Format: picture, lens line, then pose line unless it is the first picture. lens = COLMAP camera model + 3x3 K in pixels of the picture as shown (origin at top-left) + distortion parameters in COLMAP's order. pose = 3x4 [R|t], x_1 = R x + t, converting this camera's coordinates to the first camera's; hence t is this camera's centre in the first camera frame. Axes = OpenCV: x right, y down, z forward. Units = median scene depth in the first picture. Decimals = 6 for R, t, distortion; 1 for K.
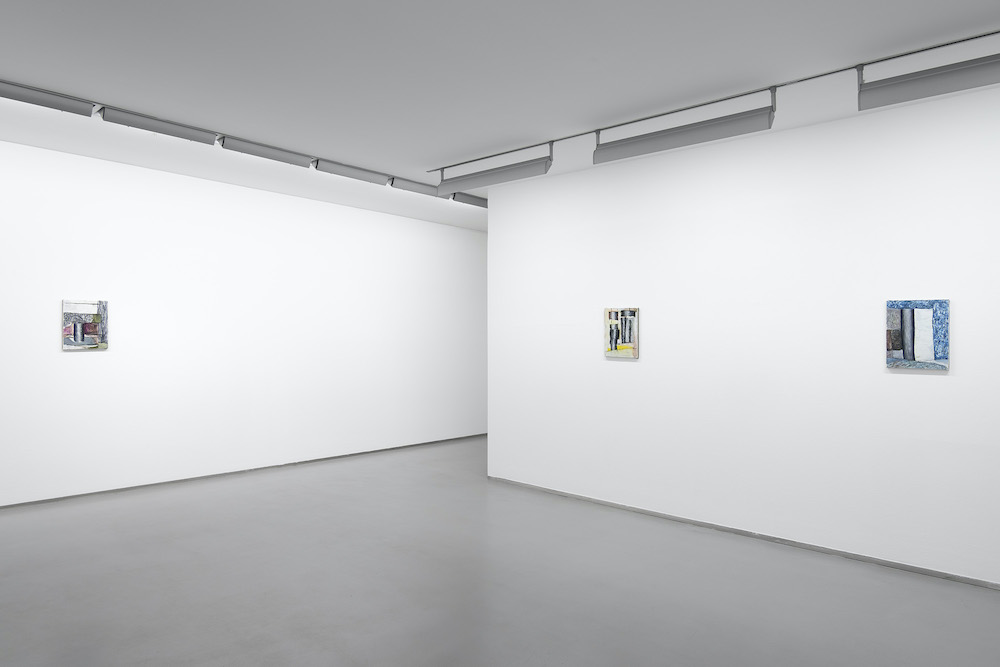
lens RADIAL K [[597.9, 0, 488.1], [0, 597.9, 319.8], [0, 0, 1]] dist [-0.026628, 0.000329]
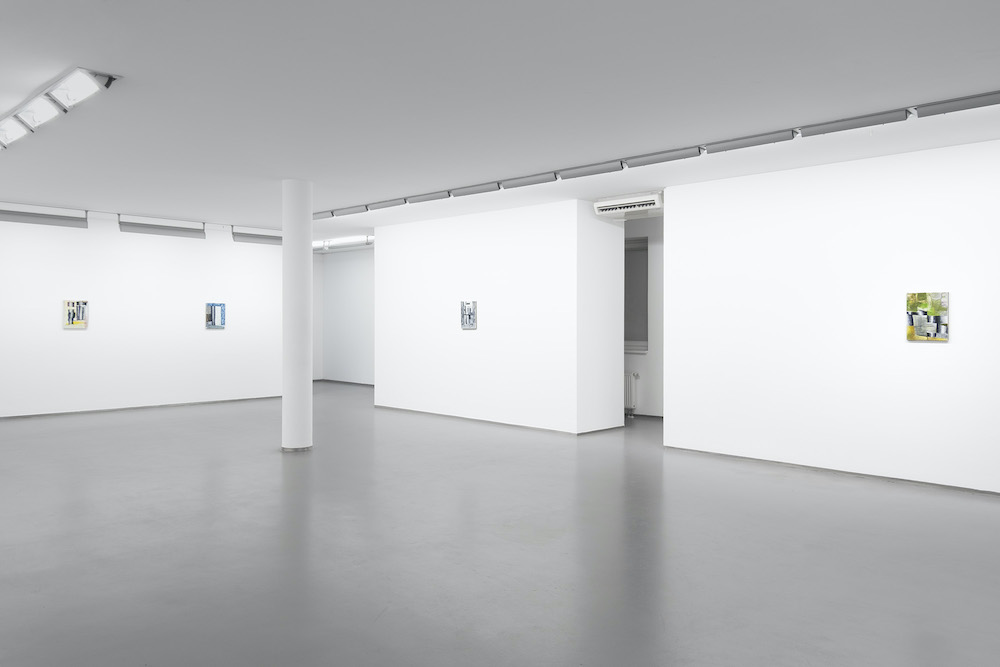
lens RADIAL K [[768.4, 0, 560.2], [0, 768.4, 318.8], [0, 0, 1]] dist [0.012244, 0.010676]
pose [[-0.013105, -0.009242, 0.999871, -2.086095], [-0.035555, 0.999329, 0.008771, -0.035939], [-0.999282, -0.035435, -0.013425, -0.387622]]
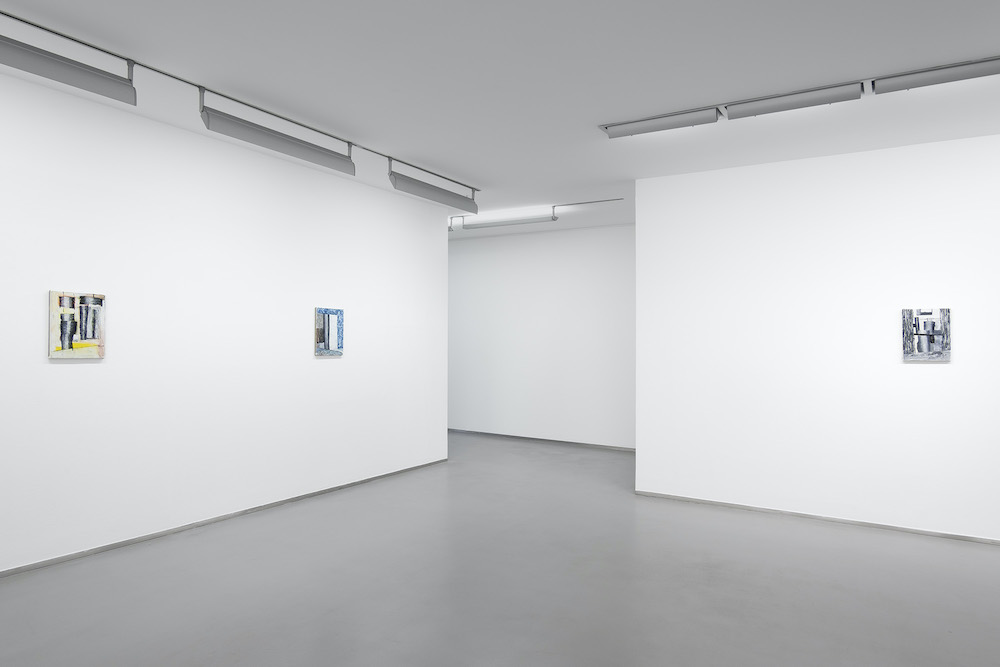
lens RADIAL K [[631.1, 0, 528.6], [0, 631.1, 349.2], [0, 0, 1]] dist [0.019701, 0.002942]
pose [[-0.195468, -0.029830, 0.980256, -0.686528], [-0.044404, 0.998781, 0.021540, 0.008828], [-0.979704, -0.039317, -0.196555, 0.612235]]
